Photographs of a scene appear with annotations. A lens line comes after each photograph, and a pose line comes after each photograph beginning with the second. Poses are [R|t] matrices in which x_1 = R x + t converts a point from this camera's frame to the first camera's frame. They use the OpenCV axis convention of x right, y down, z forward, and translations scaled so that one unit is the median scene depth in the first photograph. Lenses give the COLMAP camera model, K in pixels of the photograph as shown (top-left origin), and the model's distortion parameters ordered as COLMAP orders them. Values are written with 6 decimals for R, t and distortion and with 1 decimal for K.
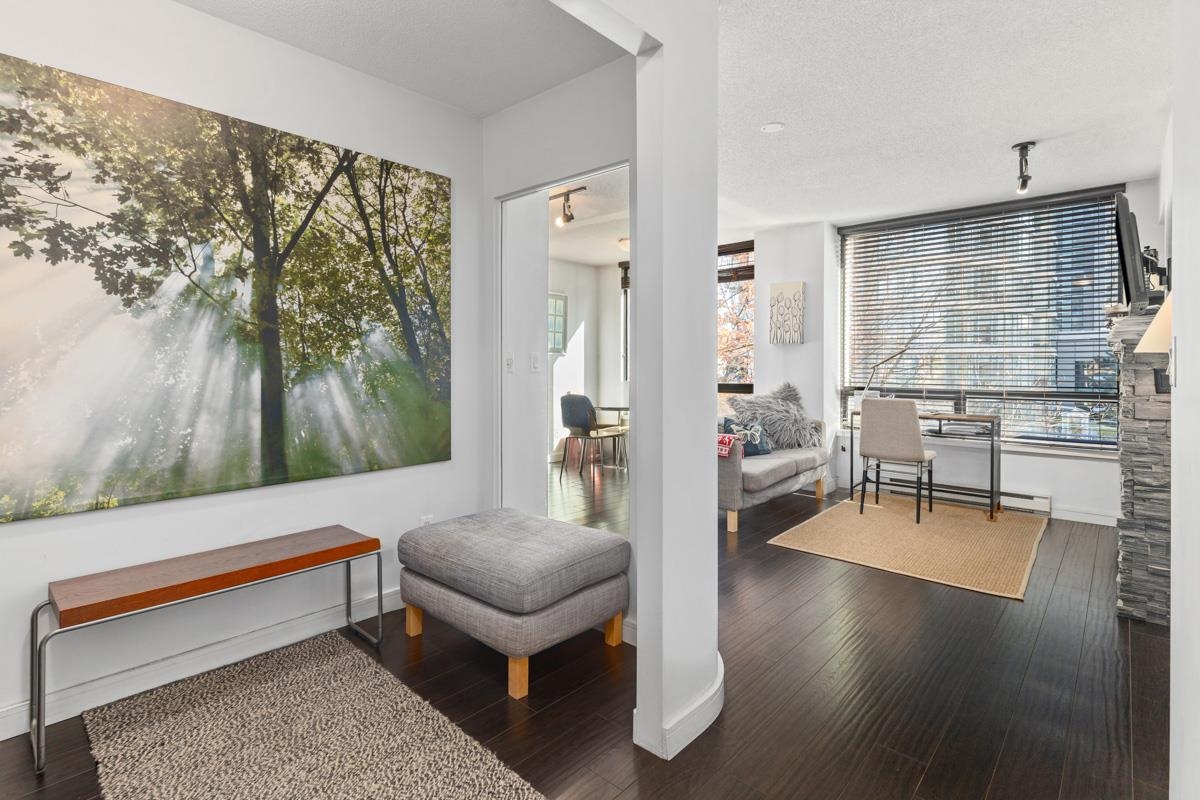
lens RADIAL K [[560.3, 0, 604.1], [0, 560.3, 385.5], [0, 0, 1]] dist [0.002300, -0.000358]
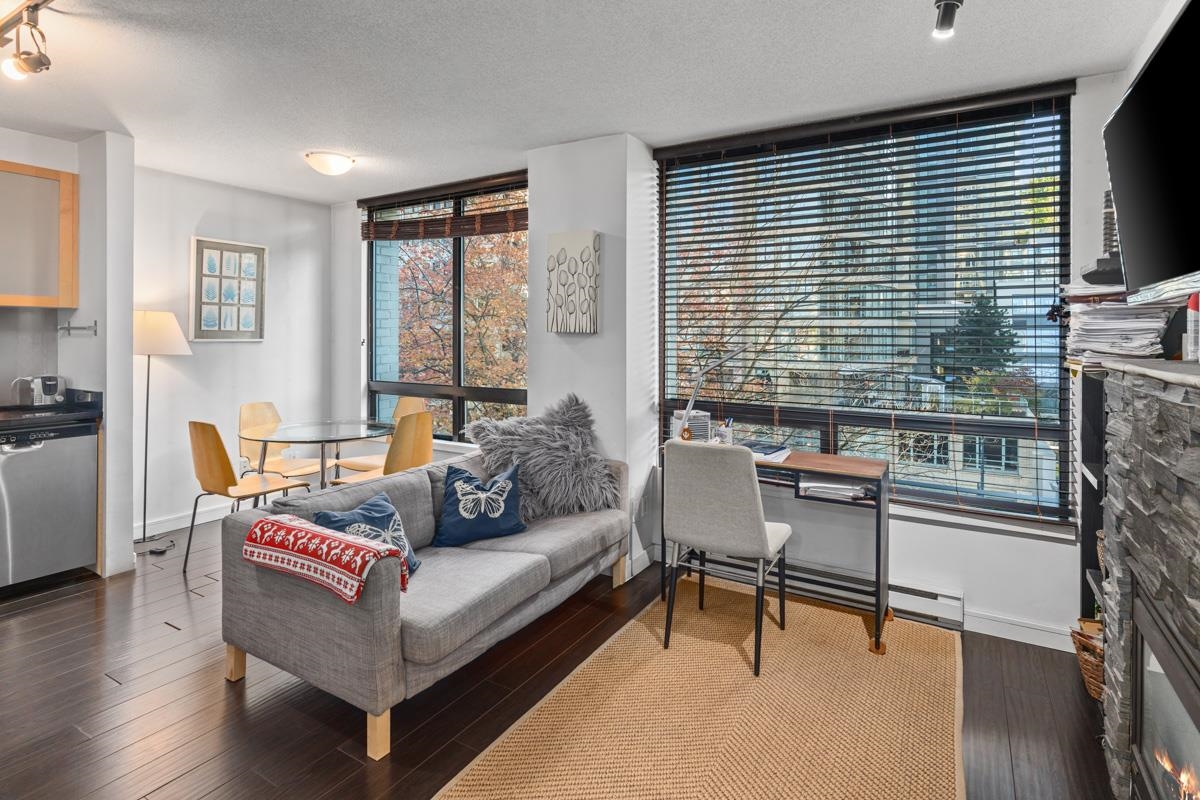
lens RADIAL K [[606.9, 0, 602.3], [0, 606.9, 336.4], [0, 0, 1]] dist [-0.001234, -0.000499]
pose [[0.979950, 0.001626, 0.199239, 0.232150], [0.004862, 0.999474, -0.032073, -0.050160], [-0.199186, 0.032399, 0.979426, 0.349561]]
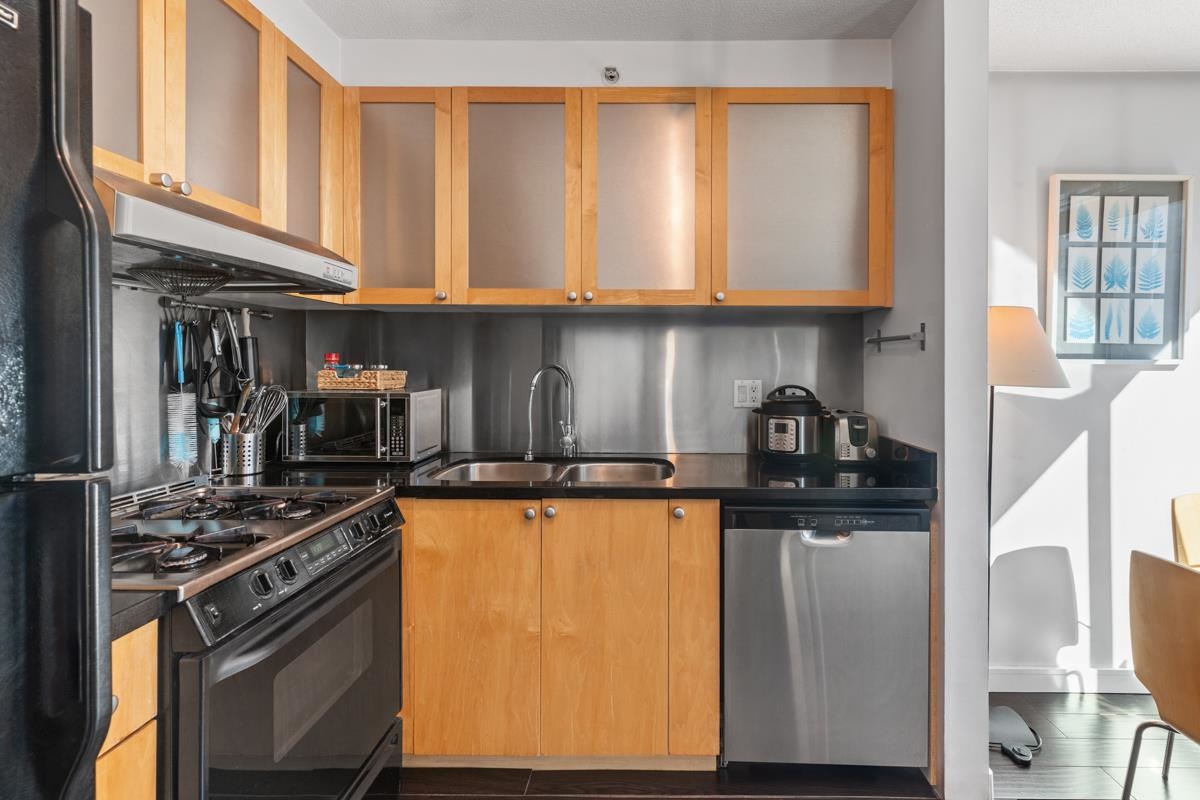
lens RADIAL K [[594.7, 0, 654.3], [0, 594.7, 361.4], [0, 0, 1]] dist [0.002440, 0.001047]
pose [[0.675455, -0.003106, -0.737395, -0.027322], [-0.027027, 0.999215, -0.028966, -0.053167], [0.736906, 0.039494, 0.674841, 0.750651]]
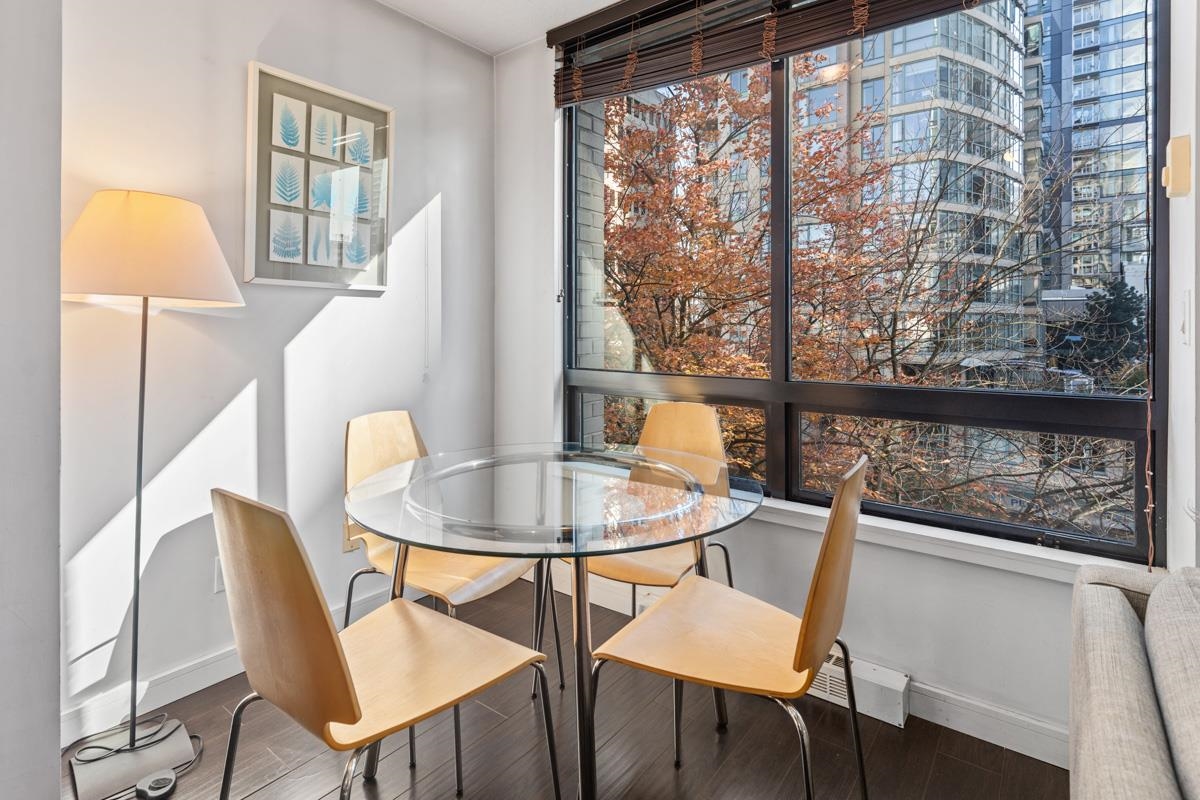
lens RADIAL K [[600.6, 0, 600.3], [0, 600.6, 322.1], [0, 0, 1]] dist [0.005742, 0.000650]
pose [[0.995938, -0.000812, 0.090043, 0.034733], [0.004687, 0.999071, -0.042832, -0.029387], [-0.089924, 0.043081, 0.995016, 0.876461]]
